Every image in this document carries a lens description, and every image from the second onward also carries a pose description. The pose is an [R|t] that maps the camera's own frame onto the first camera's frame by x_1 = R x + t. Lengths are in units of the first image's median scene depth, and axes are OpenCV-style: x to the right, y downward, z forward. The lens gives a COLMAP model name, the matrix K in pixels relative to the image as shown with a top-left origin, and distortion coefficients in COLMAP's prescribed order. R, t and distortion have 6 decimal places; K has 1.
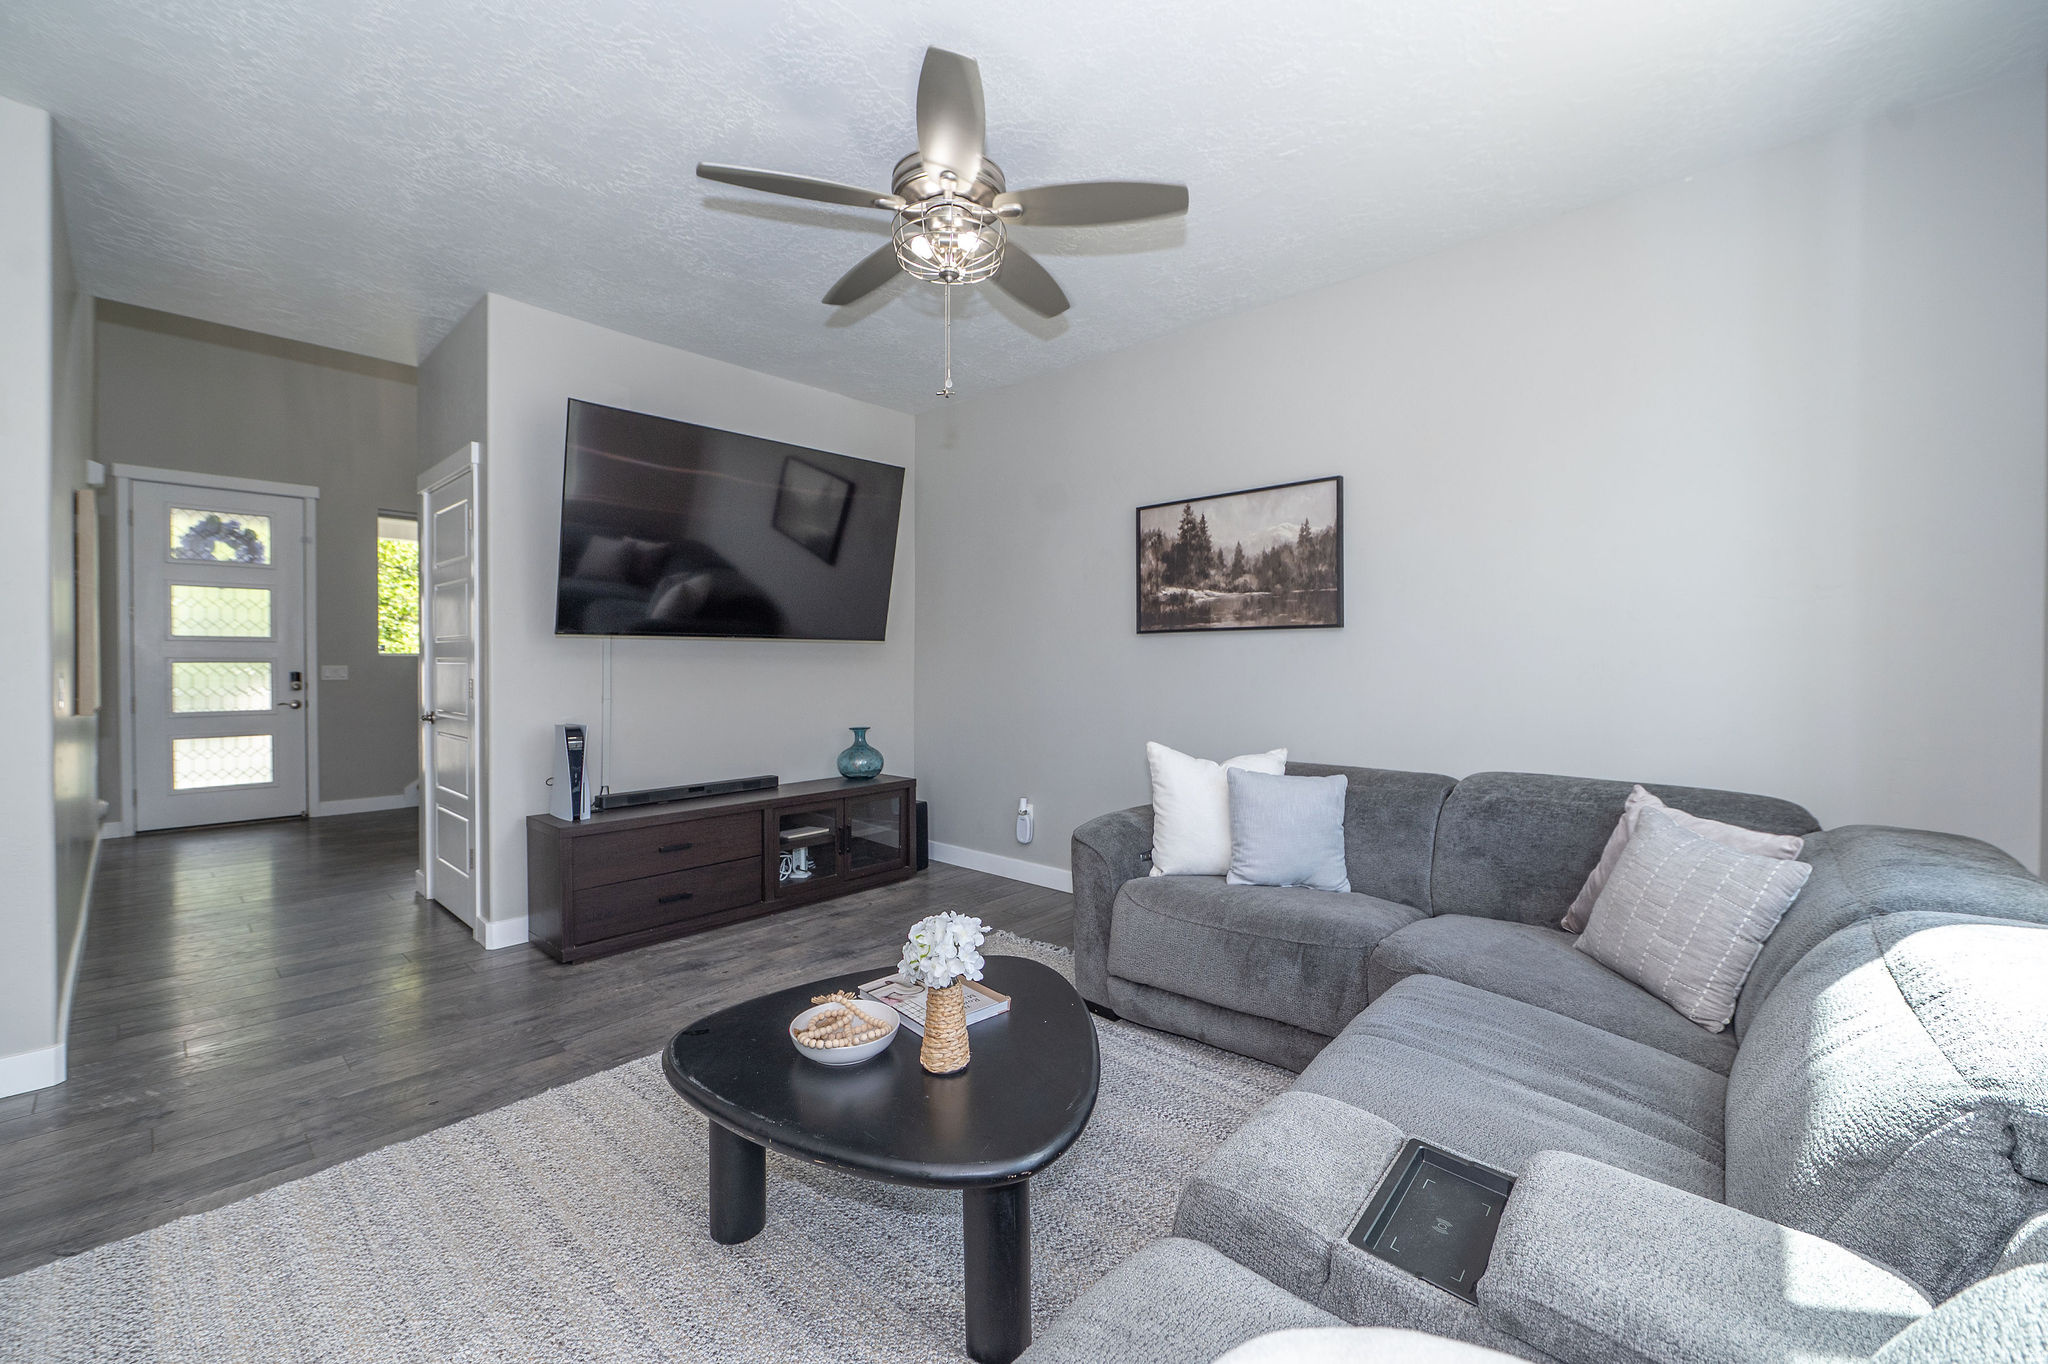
lens RADIAL K [[817.8, 0, 1020.6], [0, 817.8, 675.2], [0, 0, 1]] dist [-0.002712, -0.000348]
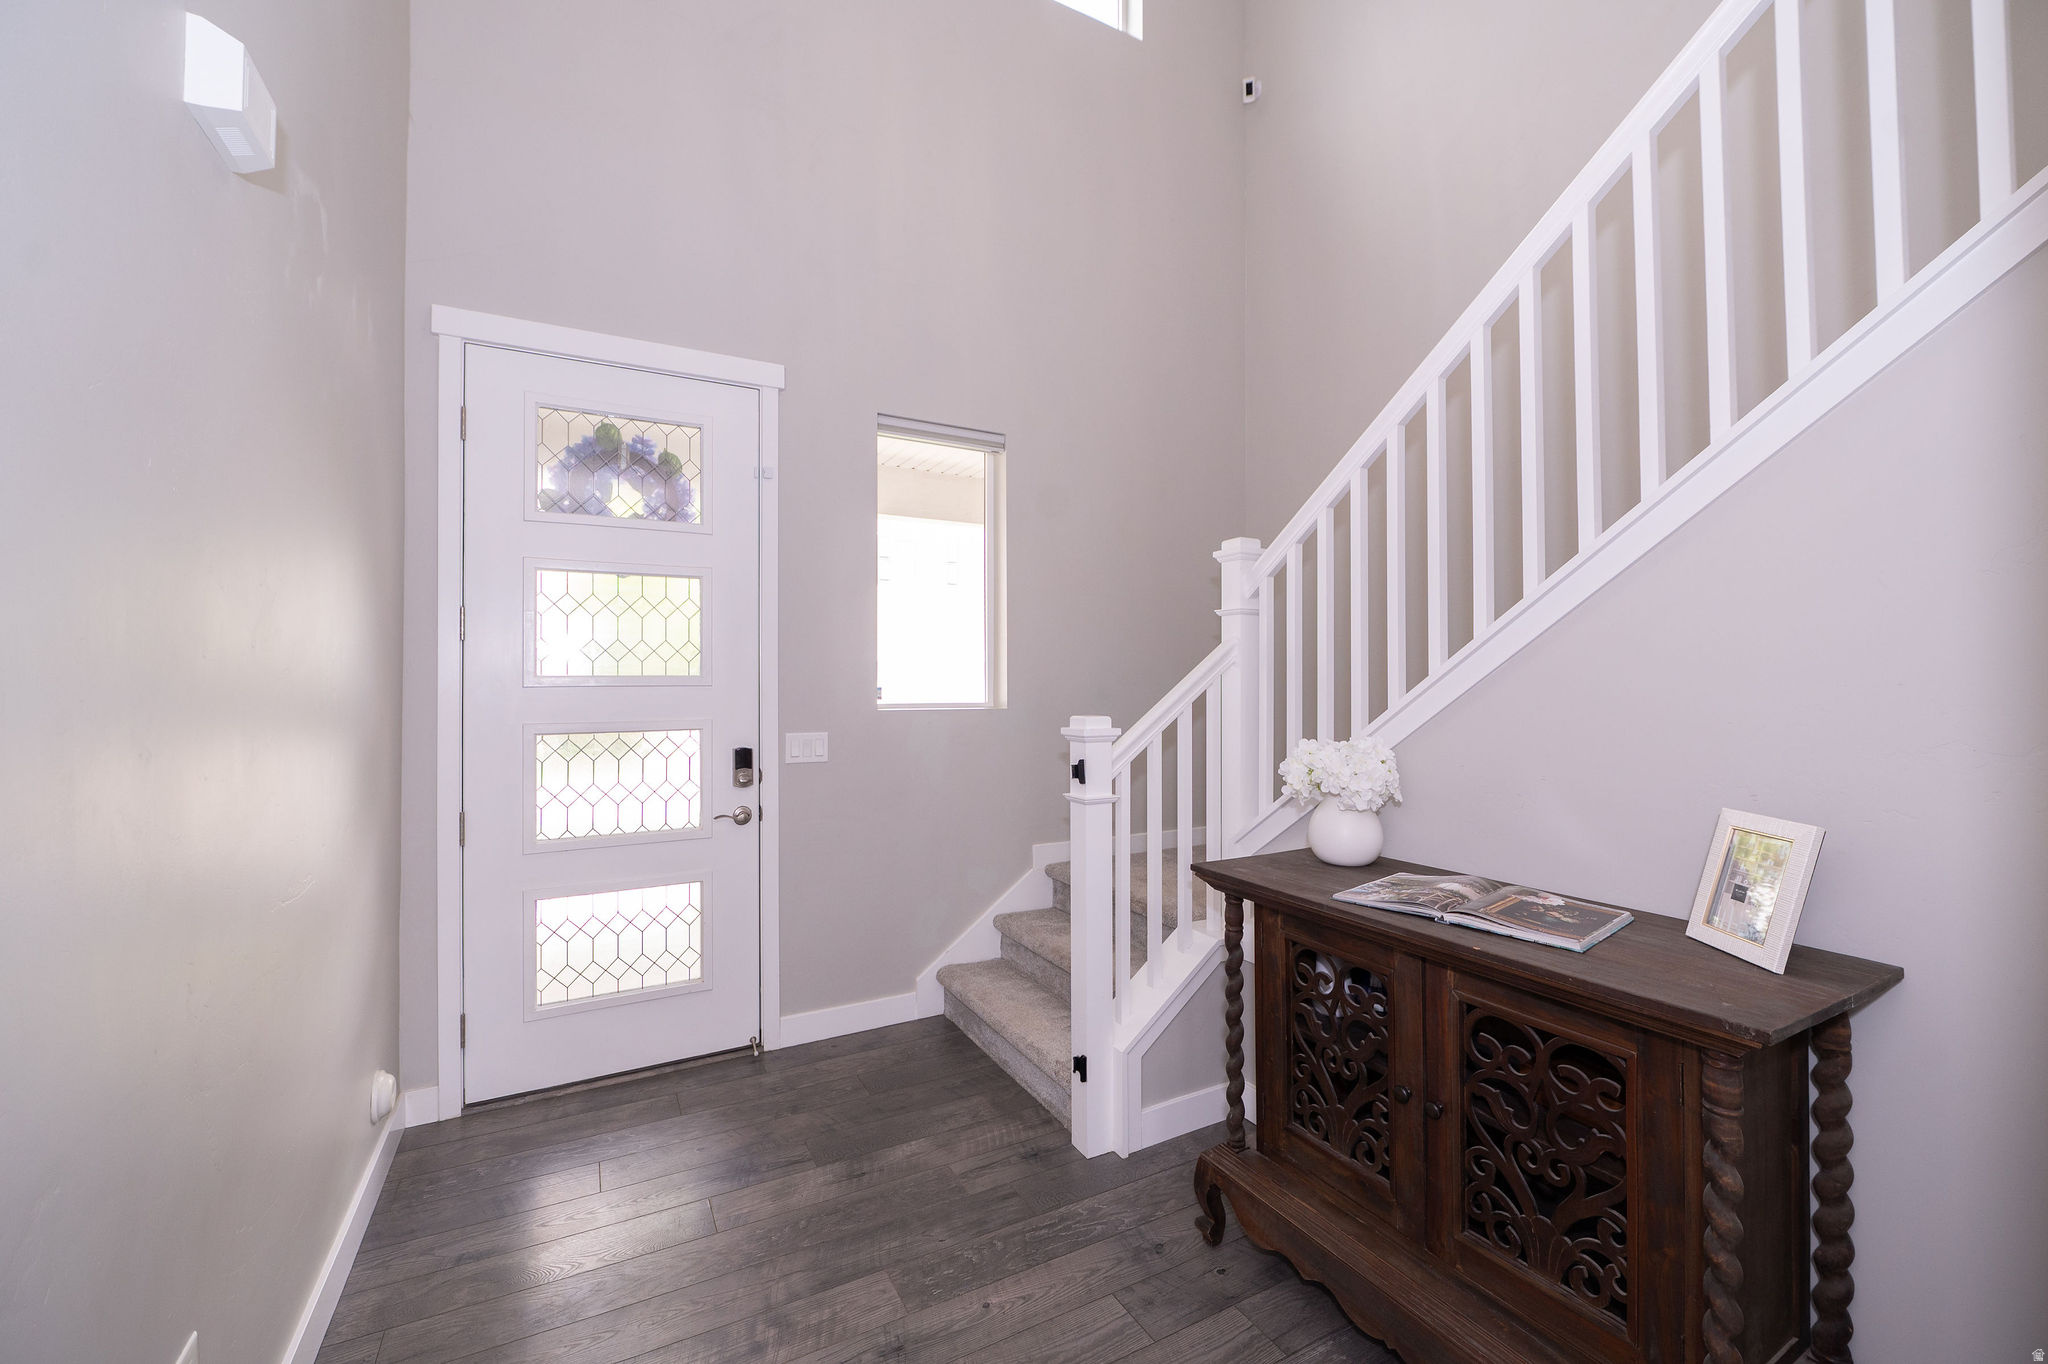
lens RADIAL K [[817.8, 0, 1028.5], [0, 817.8, 676.7], [0, 0, 1]] dist [-0.002712, -0.000348]
pose [[0.942412, -0.004234, -0.334427, -0.588503], [-0.001778, 0.999842, -0.017670, -0.038901], [0.334449, 0.017247, 0.942256, 0.623384]]
